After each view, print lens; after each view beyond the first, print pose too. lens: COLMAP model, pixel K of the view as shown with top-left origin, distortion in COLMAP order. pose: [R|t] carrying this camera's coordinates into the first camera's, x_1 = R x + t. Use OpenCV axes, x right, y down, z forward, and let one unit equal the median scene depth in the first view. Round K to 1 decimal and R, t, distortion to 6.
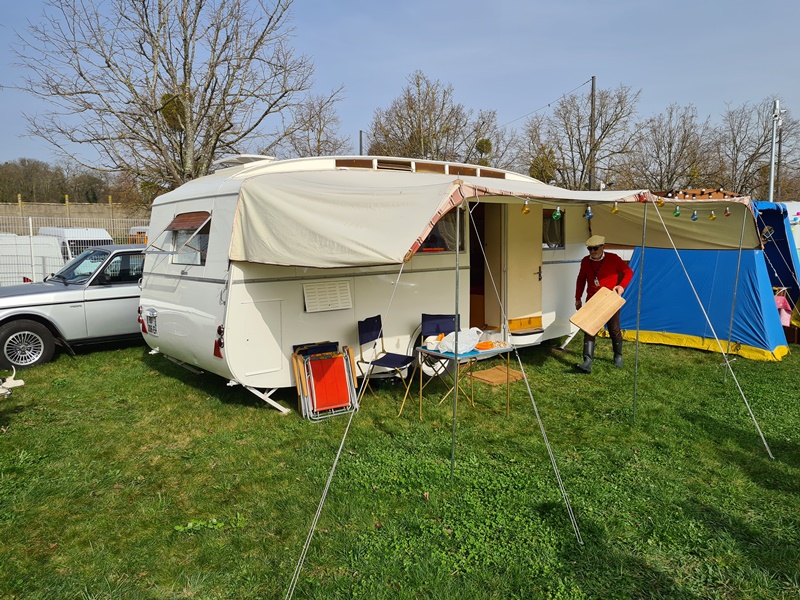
lens RADIAL K [[605.5, 0, 400.3], [0, 605.5, 299.3], [0, 0, 1]] dist [0.039450, 0.003834]
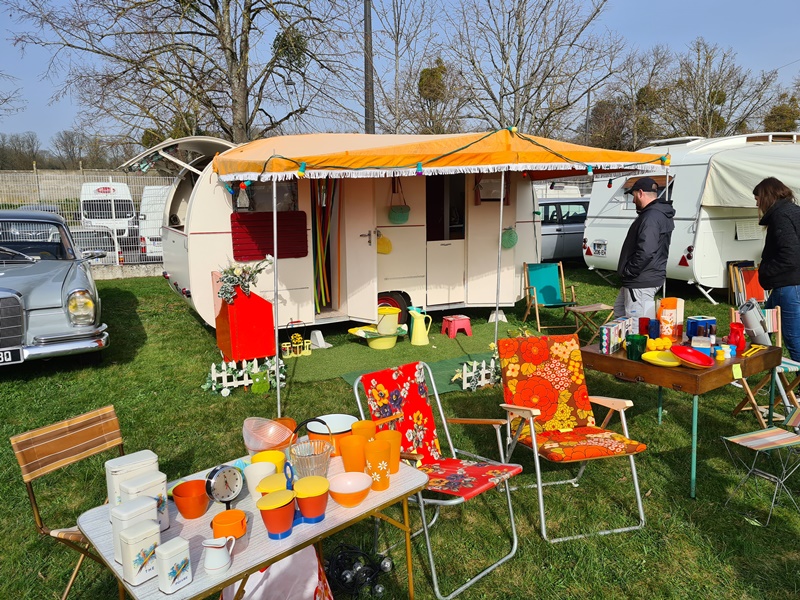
lens RADIAL K [[605.5, 0, 399.8], [0, 605.5, 300.7], [0, 0, 1]] dist [0.039450, 0.003834]
pose [[0.963840, 0.044047, -0.262817, -0.573874], [-0.024977, 0.996836, 0.075465, 0.080246], [0.265309, -0.066171, 0.961890, -0.758215]]
